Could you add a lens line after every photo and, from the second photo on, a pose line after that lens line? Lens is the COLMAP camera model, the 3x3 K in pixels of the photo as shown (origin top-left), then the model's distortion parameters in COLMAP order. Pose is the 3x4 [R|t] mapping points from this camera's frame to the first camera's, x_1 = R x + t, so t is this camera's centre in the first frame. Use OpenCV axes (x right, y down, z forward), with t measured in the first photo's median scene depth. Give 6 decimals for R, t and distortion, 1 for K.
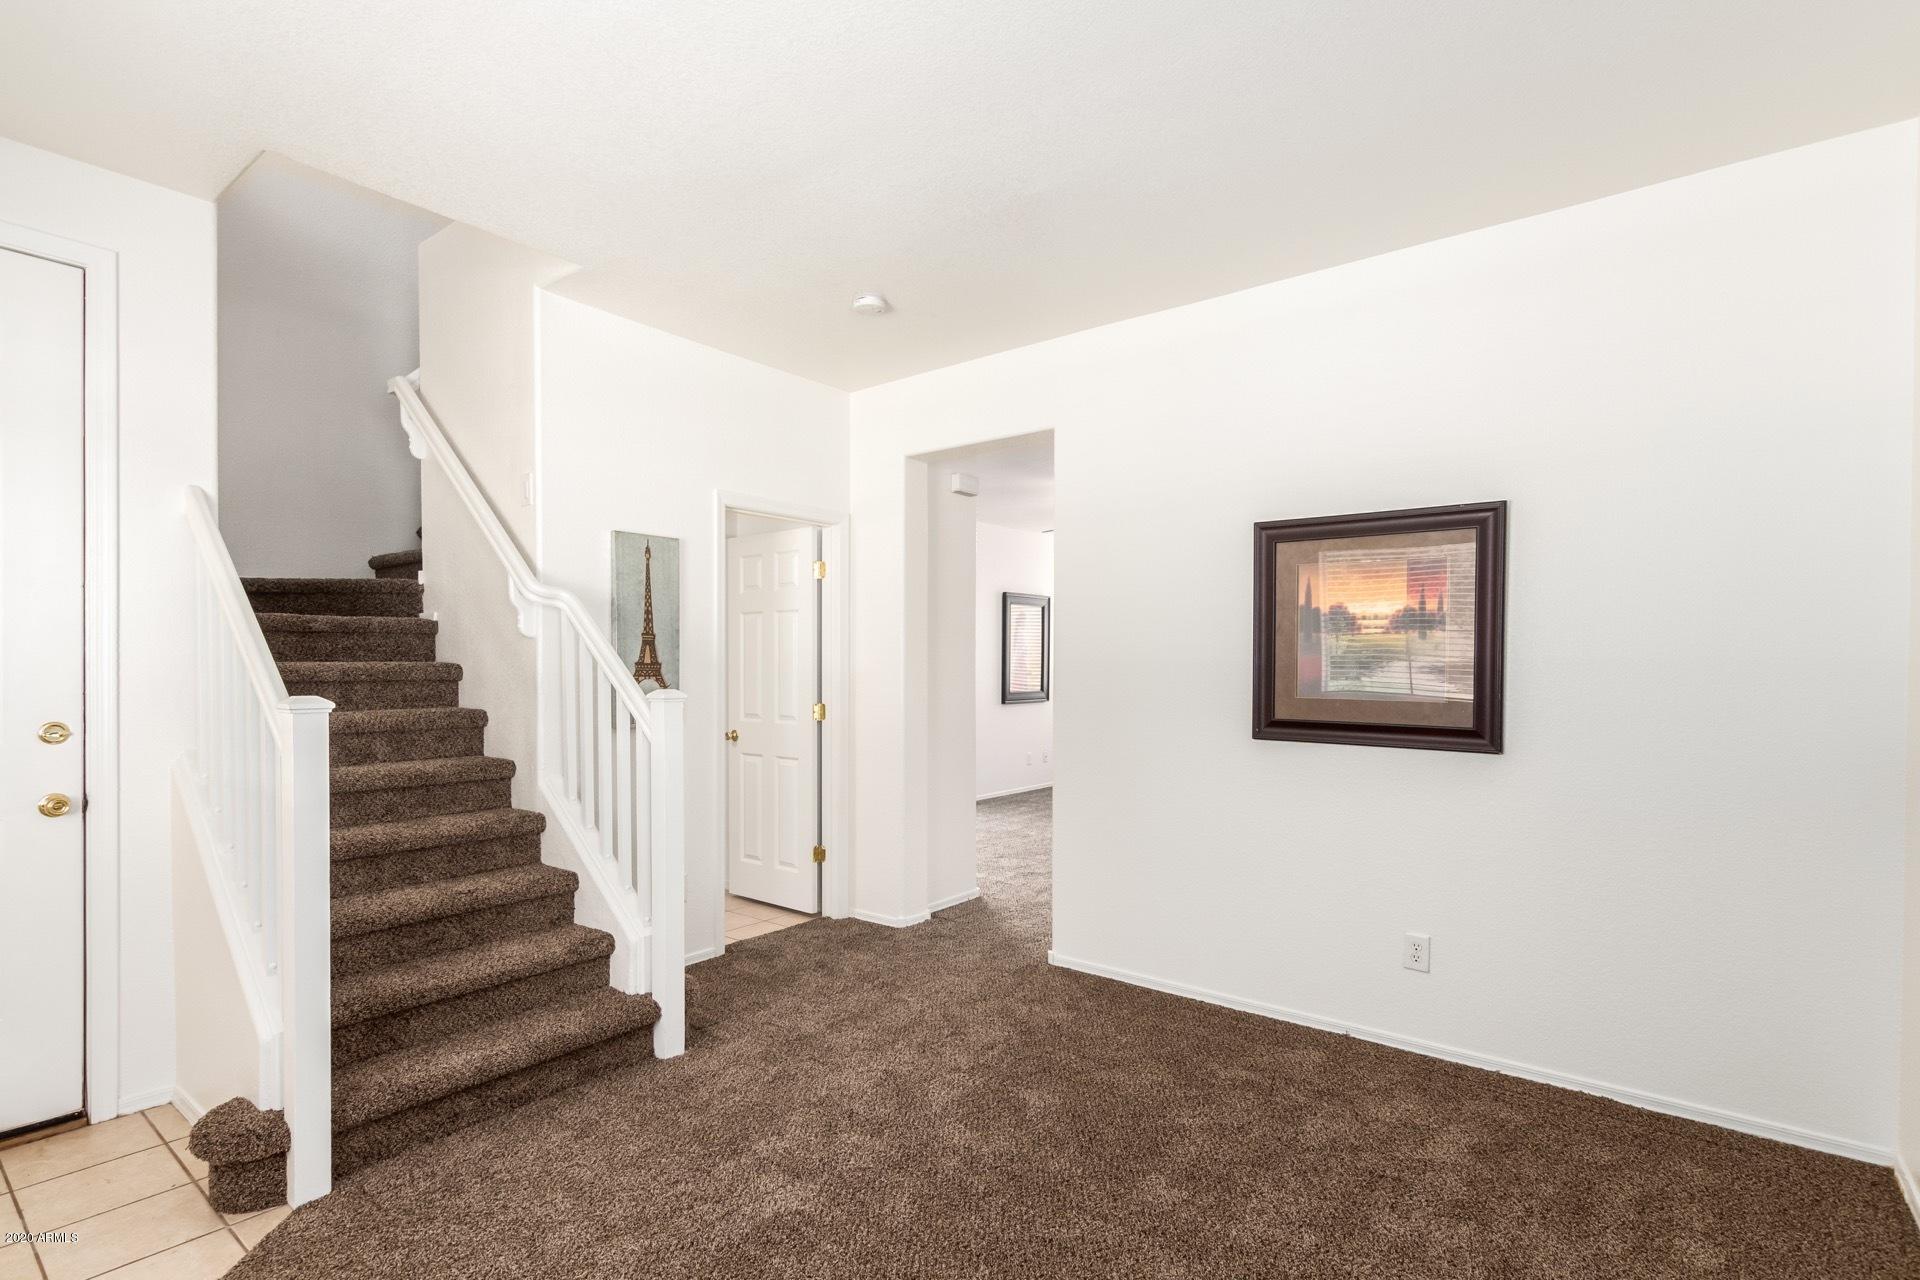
lens RADIAL K [[922.3, 0, 959.6], [0, 922.3, 657.8], [0, 0, 1]] dist [0.005675, -0.001093]
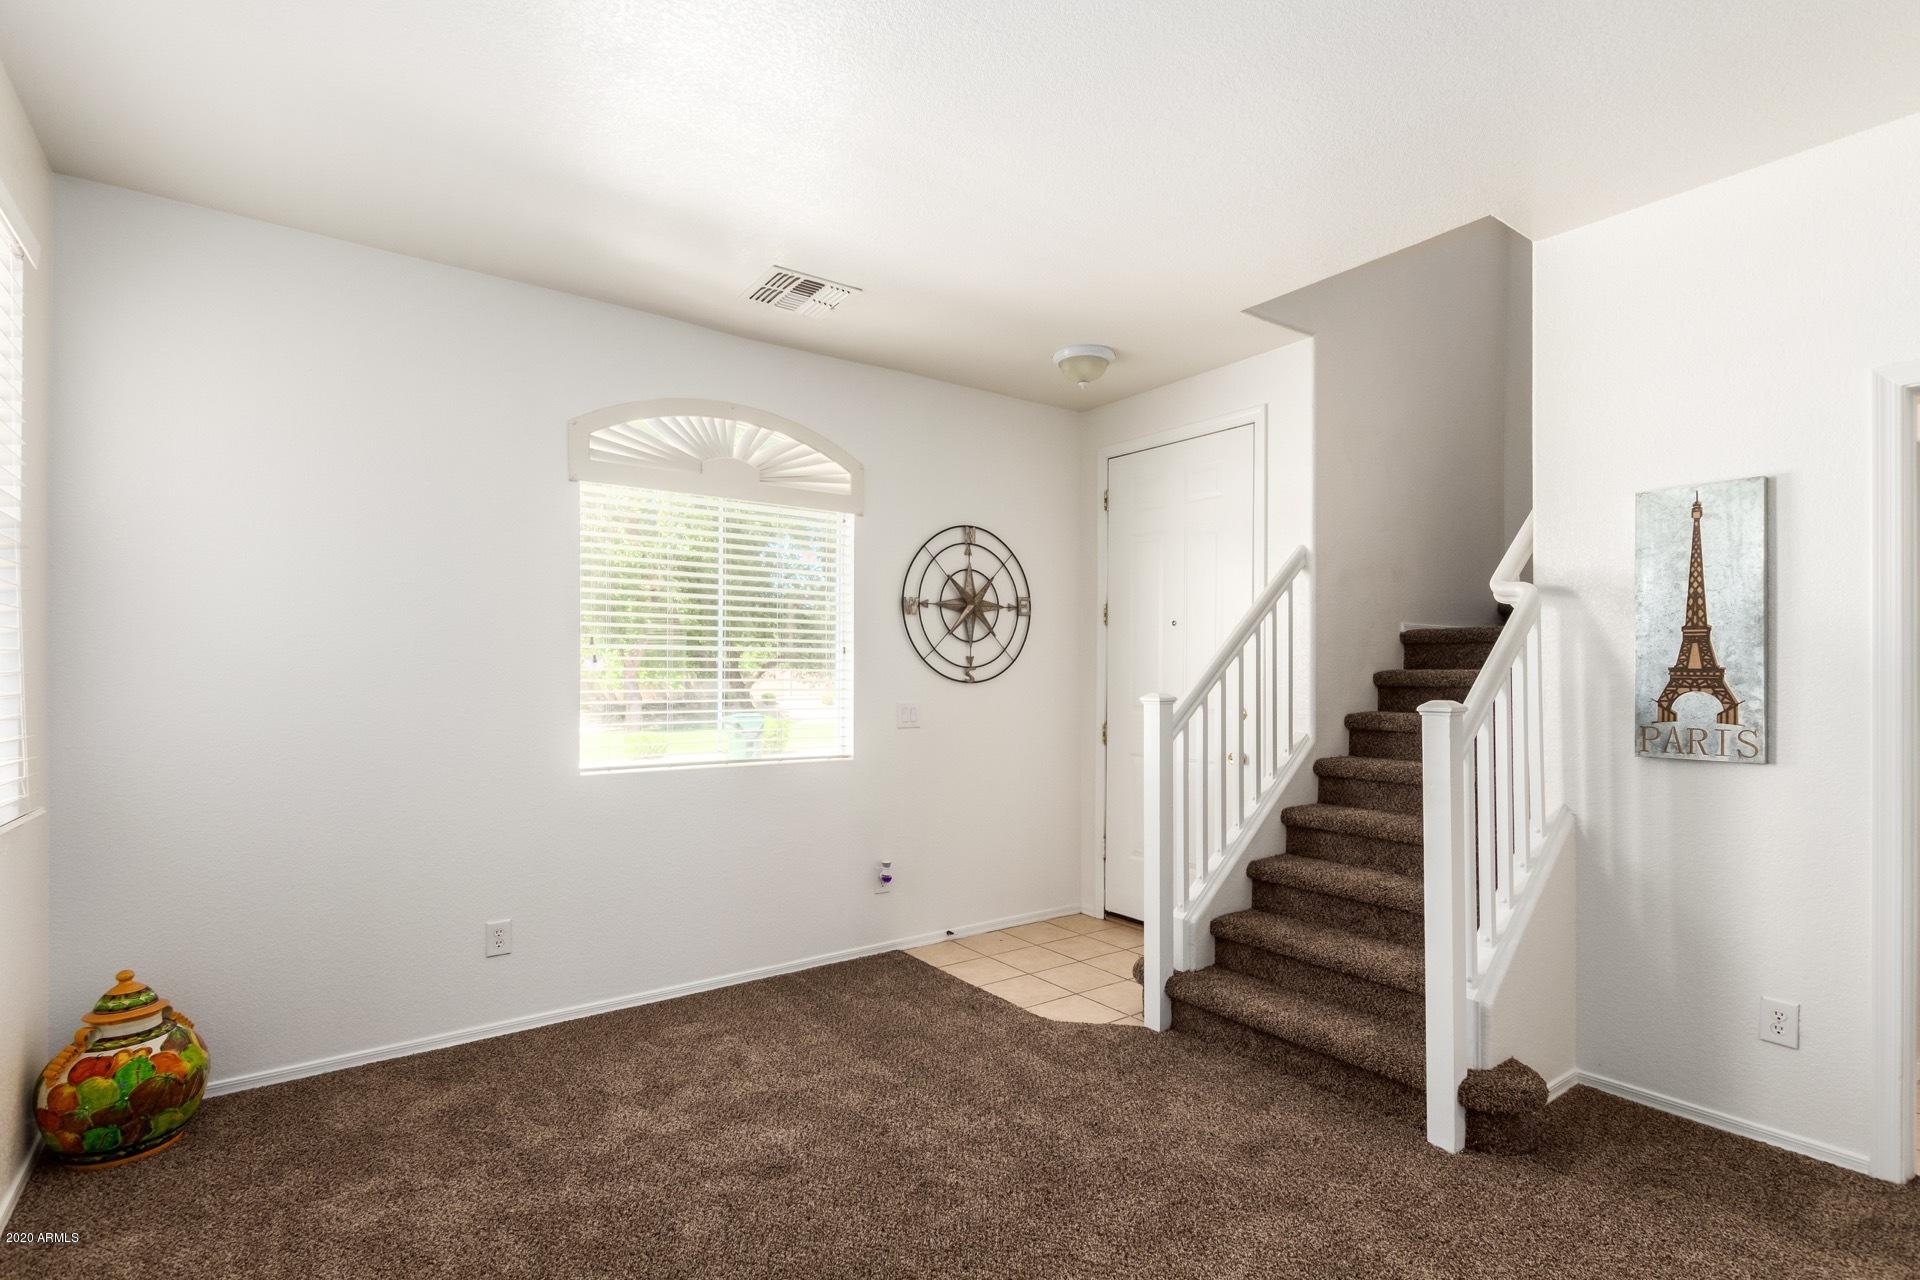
lens RADIAL K [[922.3, 0, 961.8], [0, 922.3, 643.9], [0, 0, 1]] dist [0.005675, -0.001093]
pose [[-0.272617, -0.025080, -0.961796, 0.491368], [0.009303, 0.999545, -0.028701, 0.001923], [0.962078, -0.016772, -0.272259, 0.659062]]
